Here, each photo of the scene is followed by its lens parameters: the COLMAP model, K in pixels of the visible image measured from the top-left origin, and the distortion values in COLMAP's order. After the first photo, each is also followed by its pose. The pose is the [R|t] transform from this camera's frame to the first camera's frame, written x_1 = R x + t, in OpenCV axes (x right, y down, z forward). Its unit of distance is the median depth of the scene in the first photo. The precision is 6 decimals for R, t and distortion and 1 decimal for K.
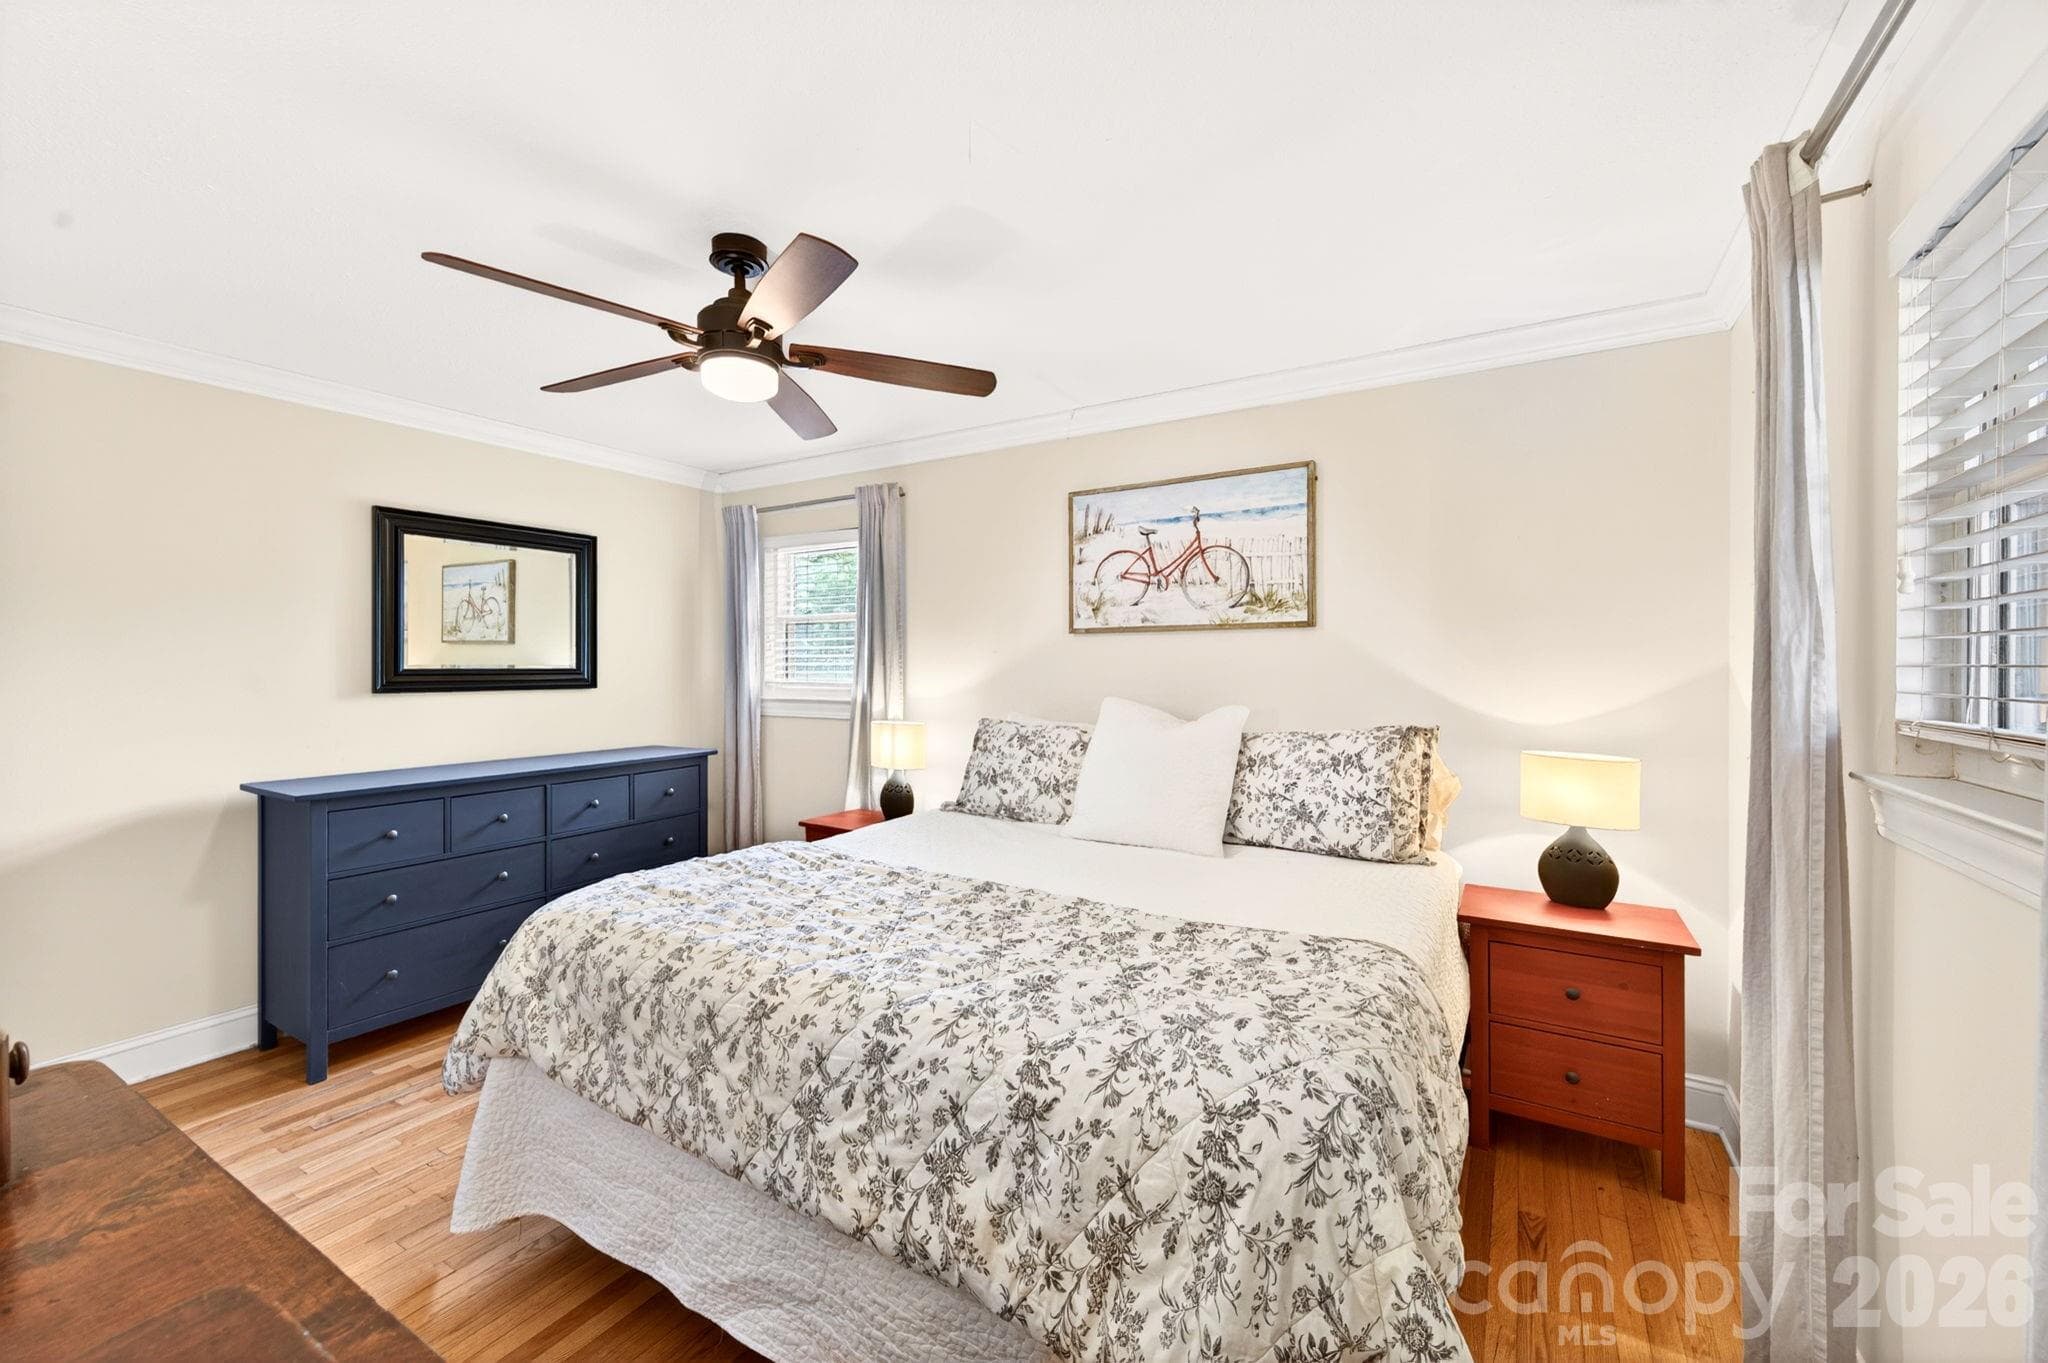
lens RADIAL K [[814.2, 0, 1027.5], [0, 814.2, 660.9], [0, 0, 1]] dist [-0.000071, 0.000005]
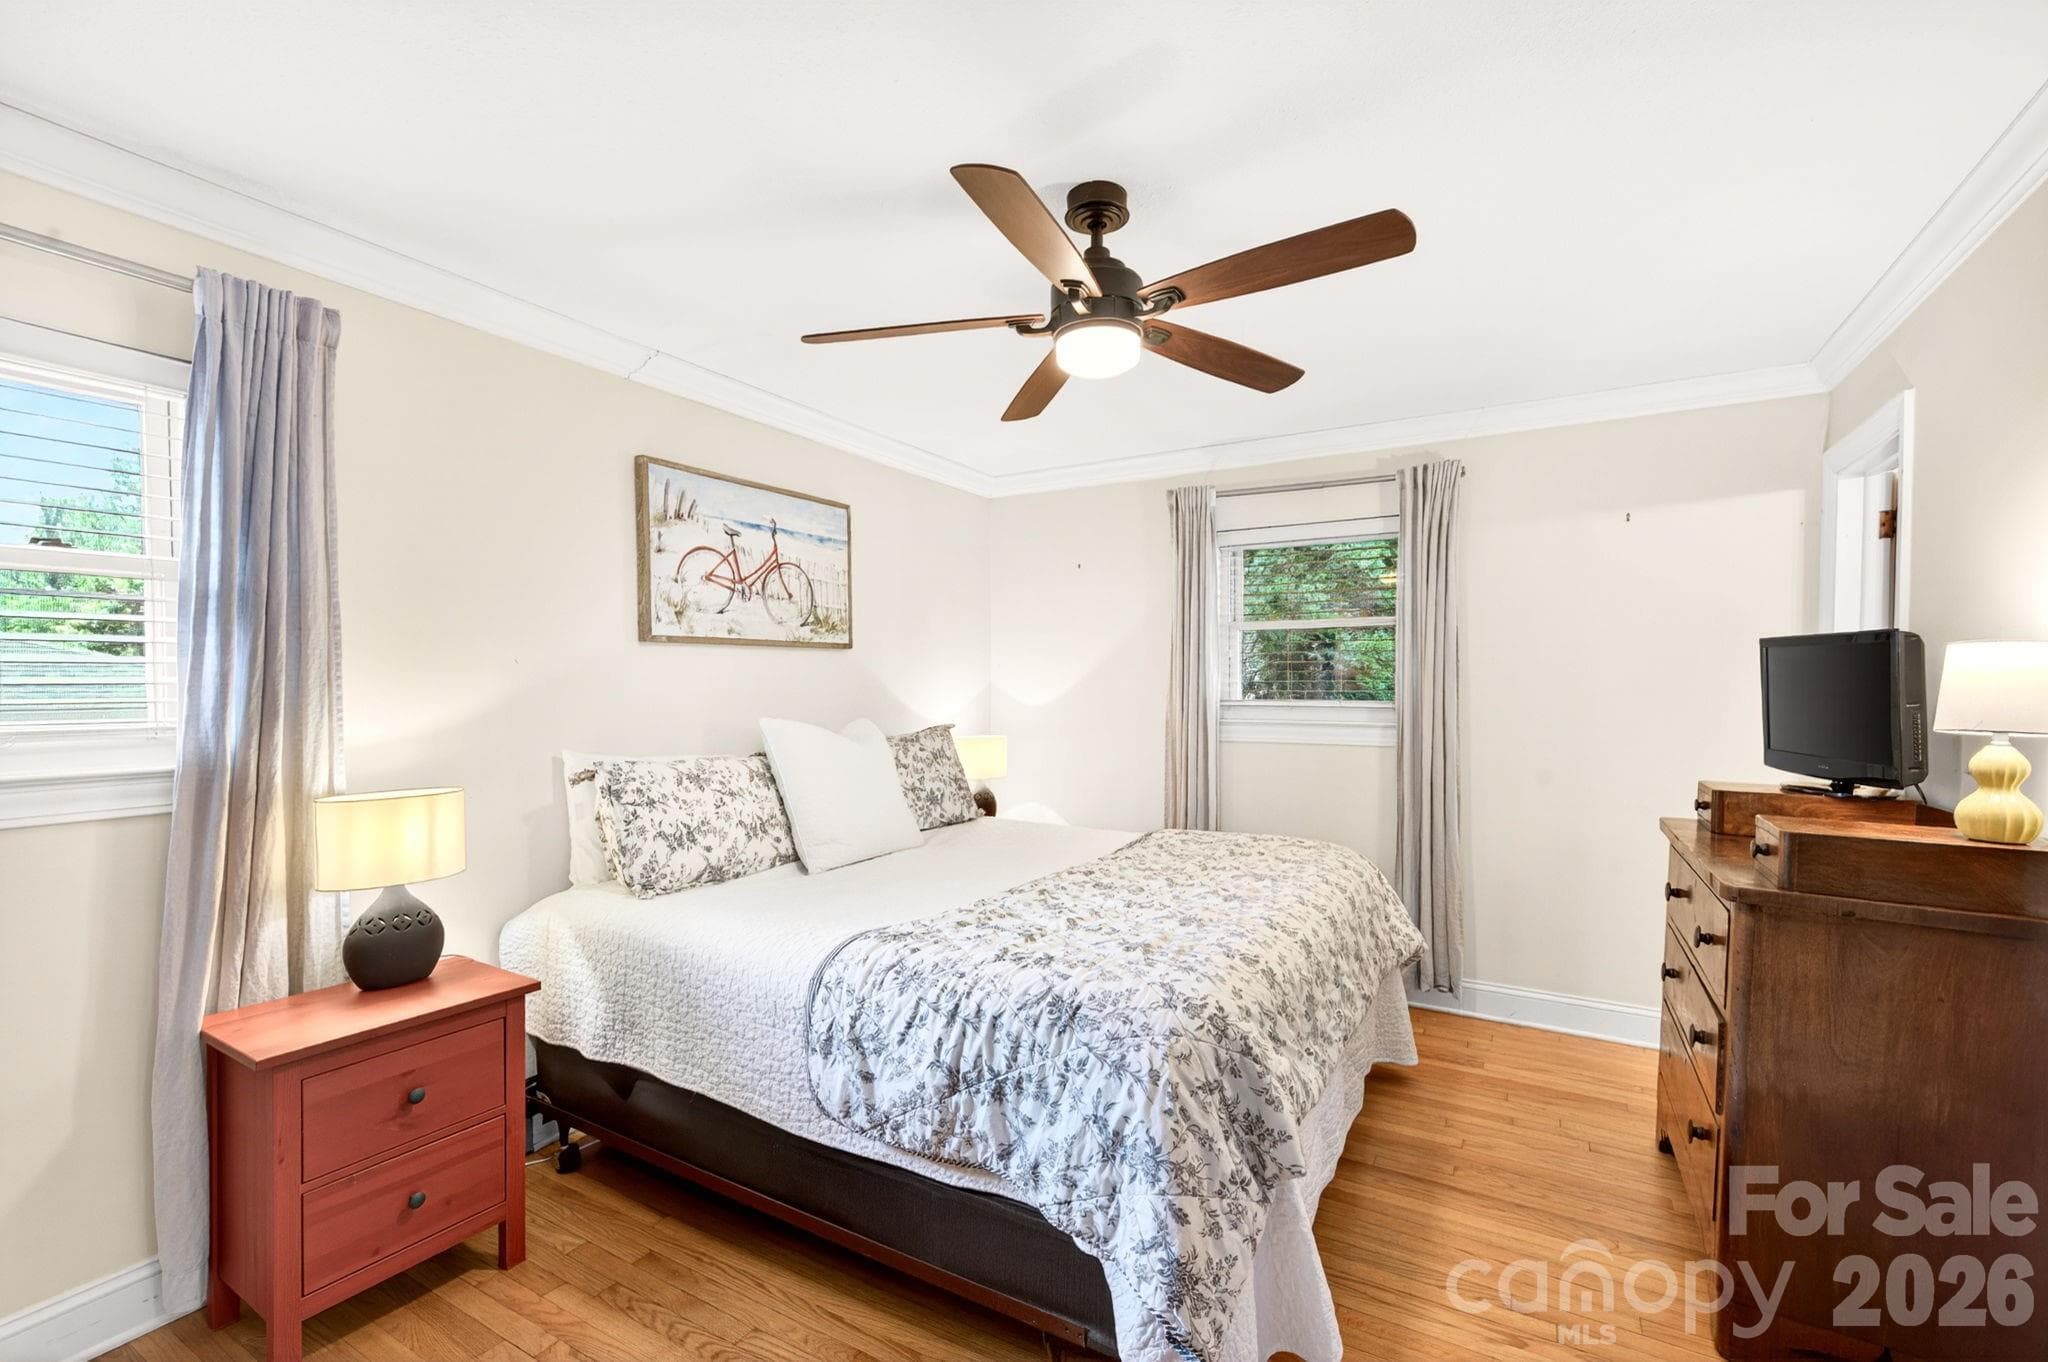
lens RADIAL K [[883.1, 0, 1025.2], [0, 883.1, 688.7], [0, 0, 1]] dist [-0.000337, -0.000002]
pose [[-0.011654, -0.008566, 0.999895, -0.850081], [-0.004463, 0.999954, 0.008515, 0.002905], [-0.999922, -0.004363, -0.011691, 0.712585]]
